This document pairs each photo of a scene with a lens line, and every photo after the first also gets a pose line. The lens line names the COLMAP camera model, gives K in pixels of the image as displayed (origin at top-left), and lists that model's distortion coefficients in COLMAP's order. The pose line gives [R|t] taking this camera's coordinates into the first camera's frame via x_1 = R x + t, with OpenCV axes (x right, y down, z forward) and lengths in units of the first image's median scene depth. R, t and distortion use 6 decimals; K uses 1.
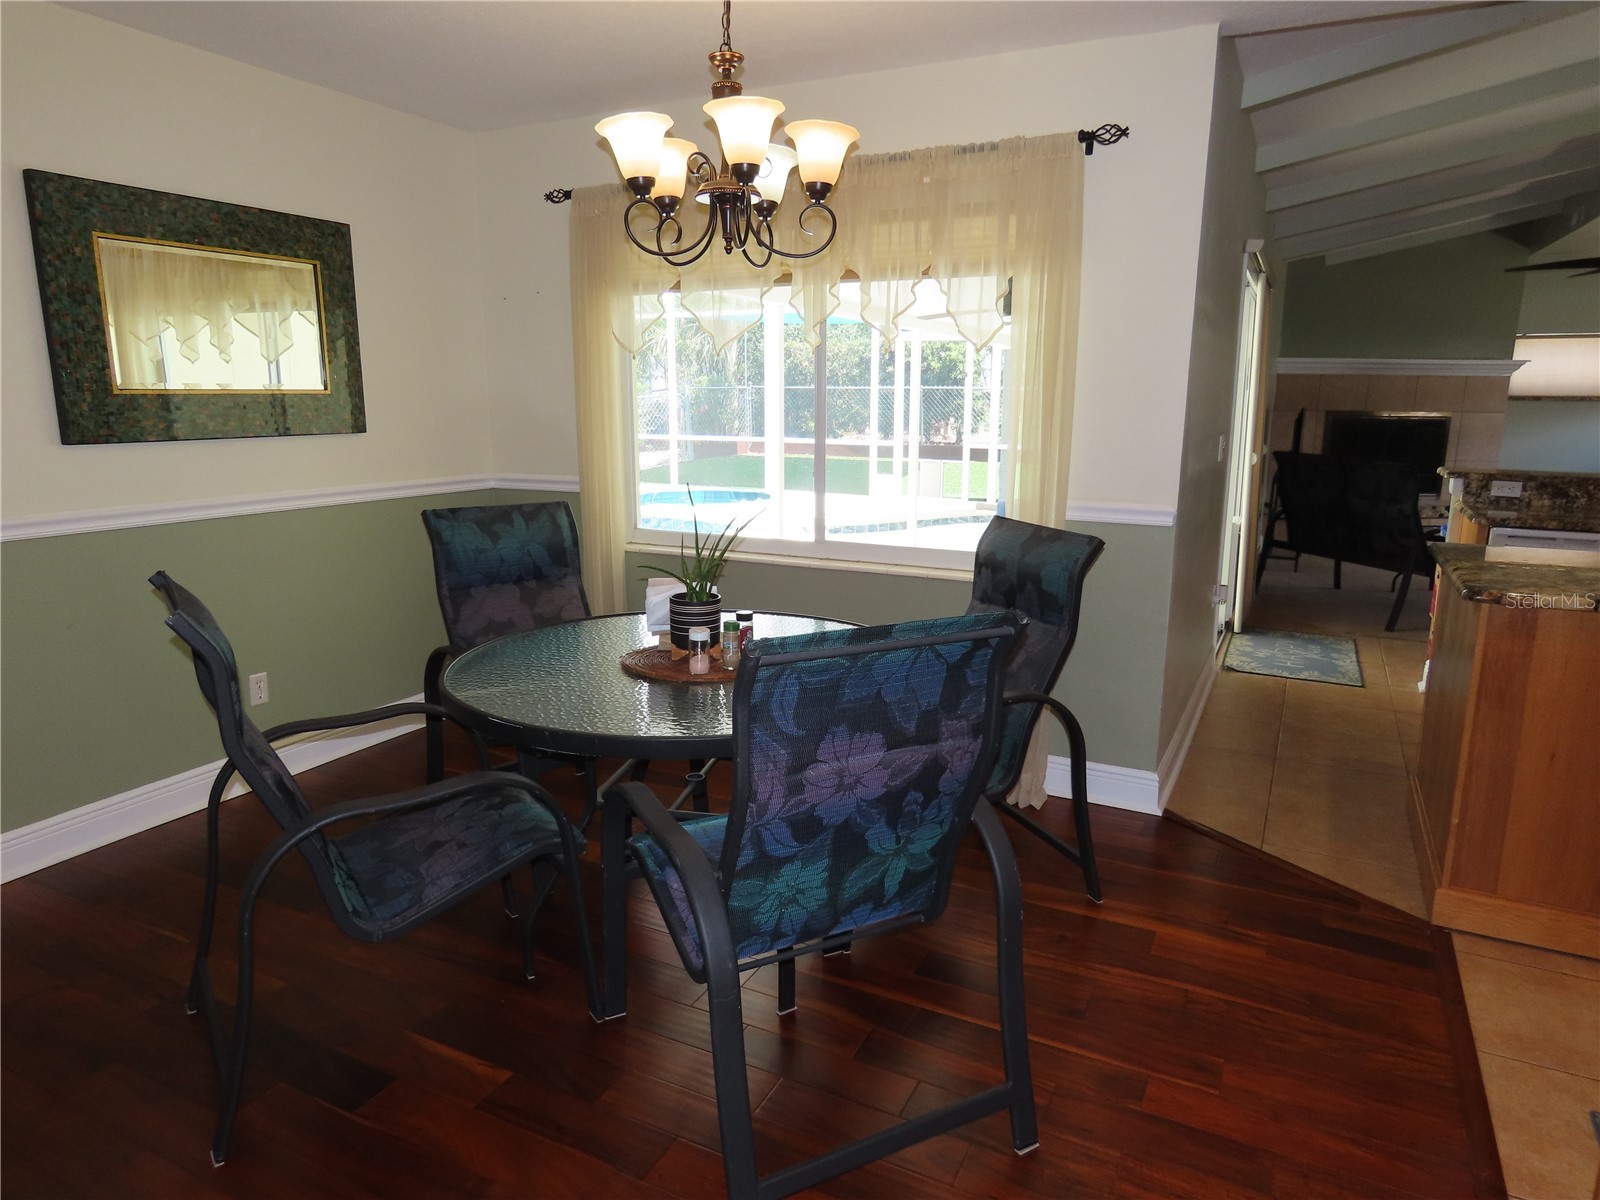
lens RADIAL K [[1007.5, 0, 802.0], [0, 1007.5, 600.6], [0, 0, 1]] dist [-0.014736, 0.006805]
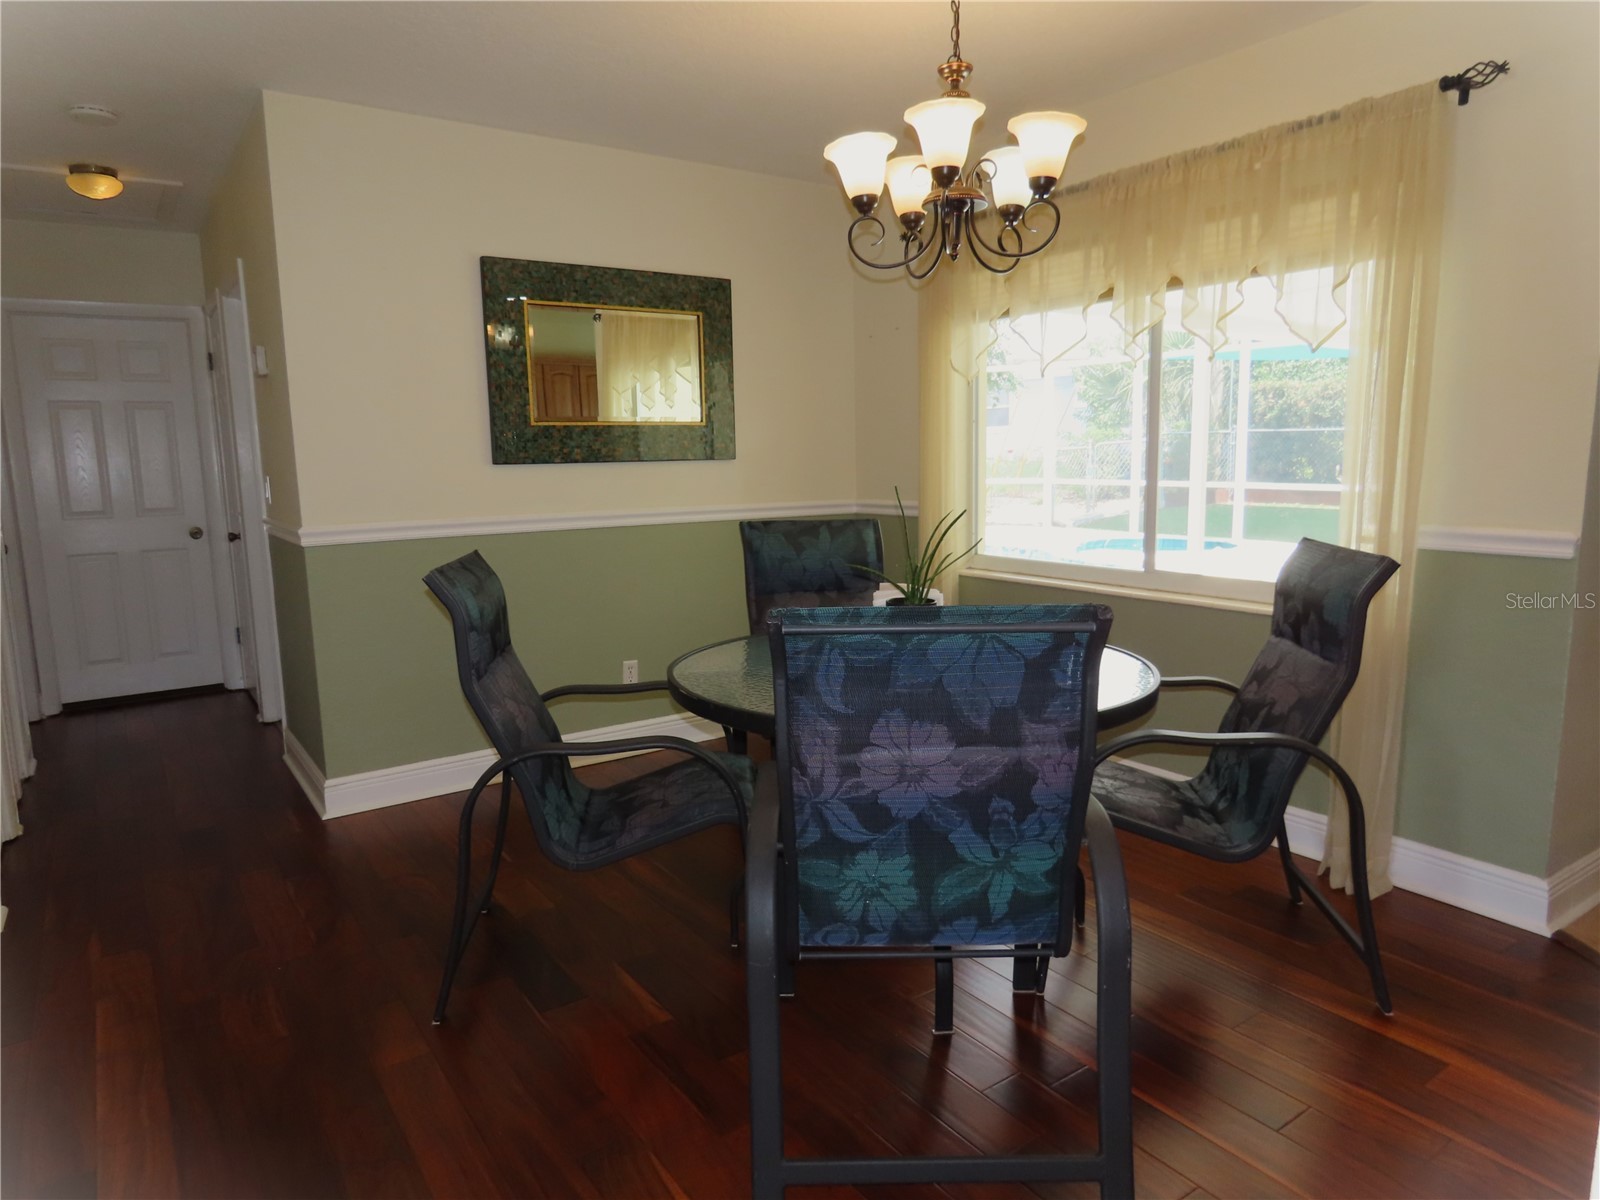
lens RADIAL K [[1005.2, 0, 803.1], [0, 1005.2, 600.8], [0, 0, 1]] dist [-0.005694, 0.003747]
pose [[0.882655, 0.052127, -0.467122, 0.223443], [-0.076705, 0.996483, -0.033739, 0.031905], [0.463720, 0.065610, 0.883549, 0.051219]]
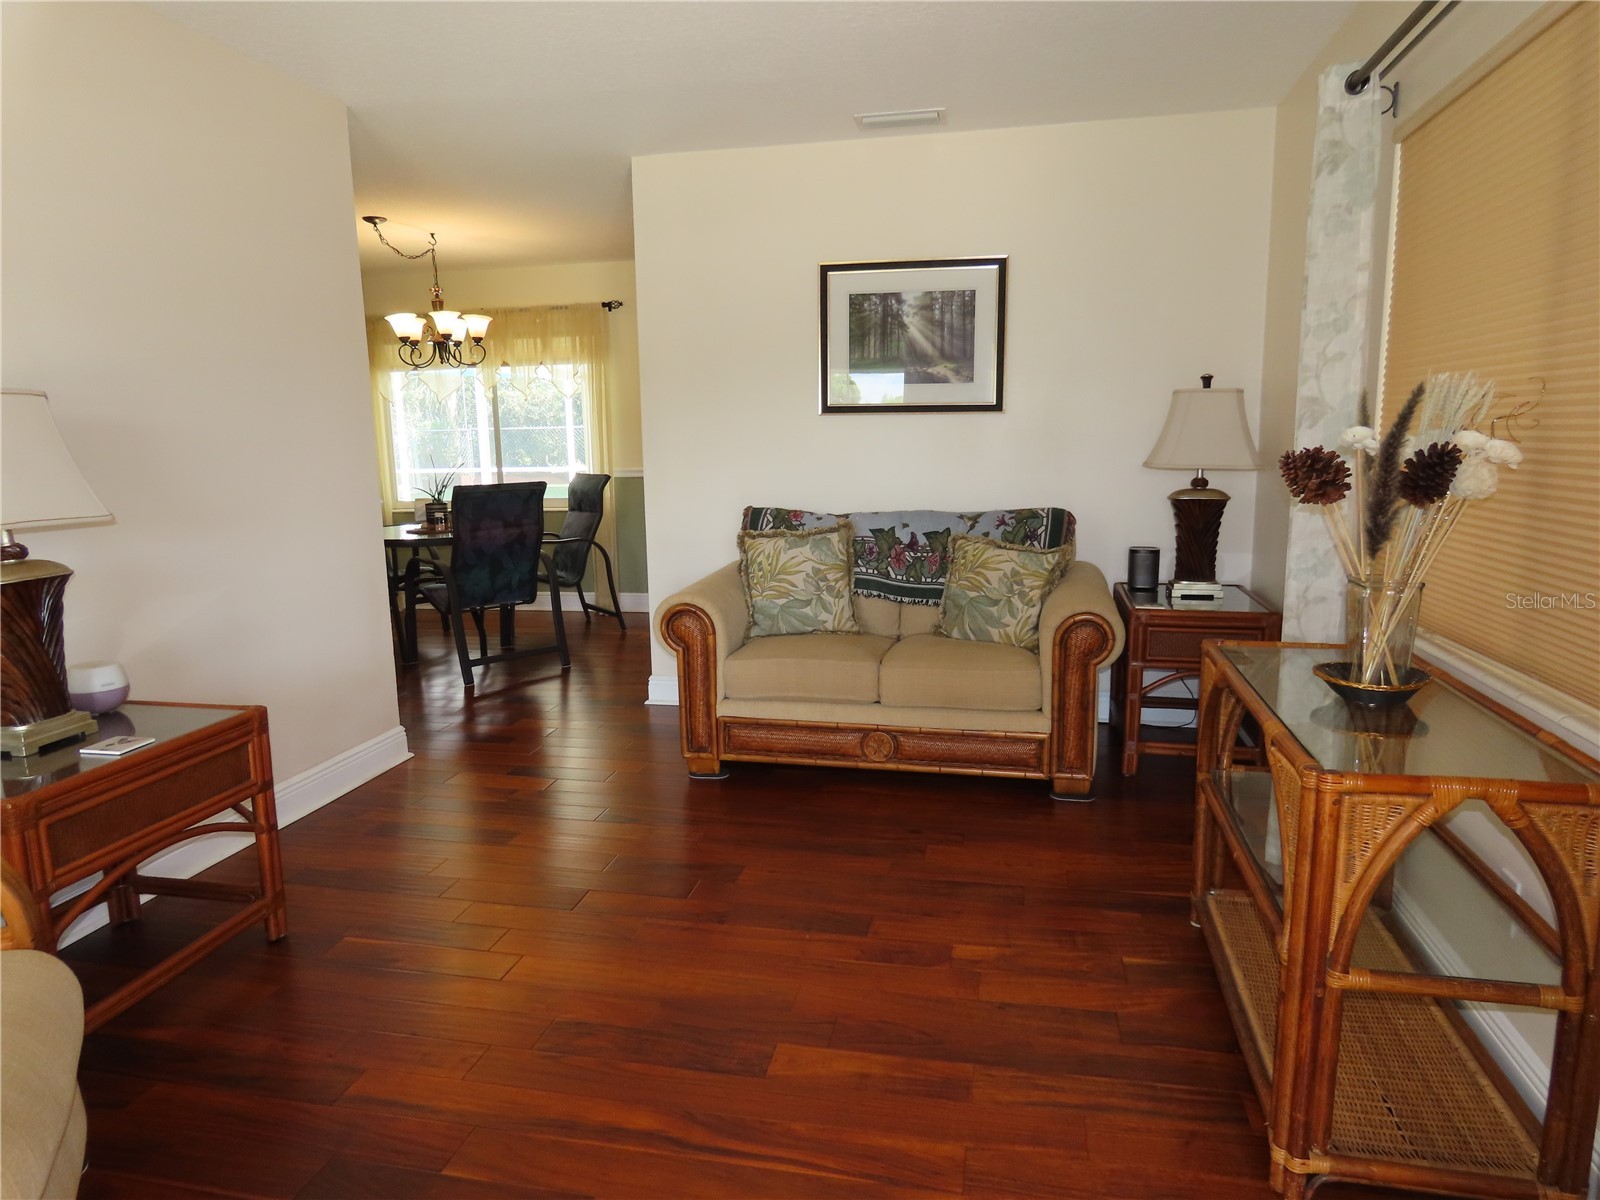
lens RADIAL K [[1007.5, 0, 798.2], [0, 1007.5, 598.2], [0, 0, 1]] dist [-0.014736, 0.006805]
pose [[0.967216, -0.063710, 0.245833, 0.105370], [0.074282, 0.996659, -0.033965, 0.309551], [-0.242848, 0.051113, 0.968717, -1.283570]]
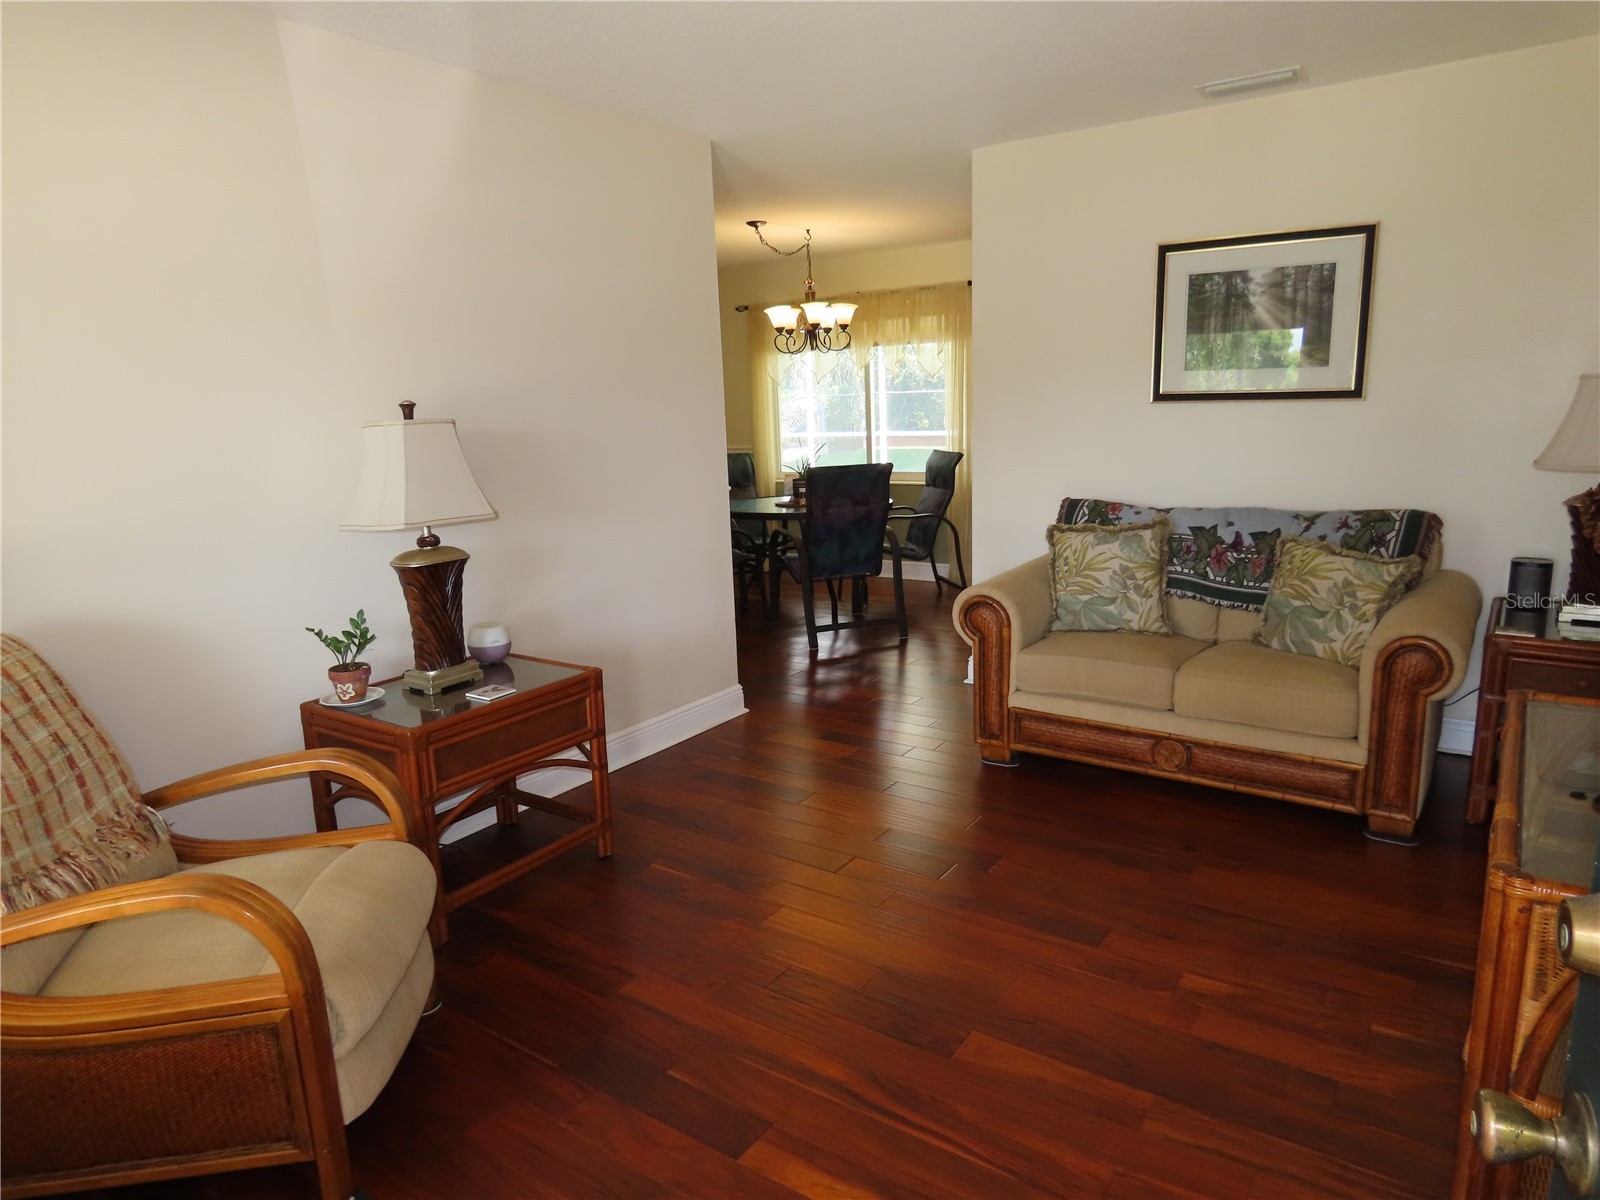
lens RADIAL K [[1007.5, 0, 795.3], [0, 1007.5, 599.2], [0, 0, 1]] dist [-0.014736, 0.006805]
pose [[0.988279, -0.010979, -0.152261, 0.230065], [0.010114, 0.999928, -0.006455, 0.275427], [0.152321, 0.004839, 0.988319, -1.348316]]
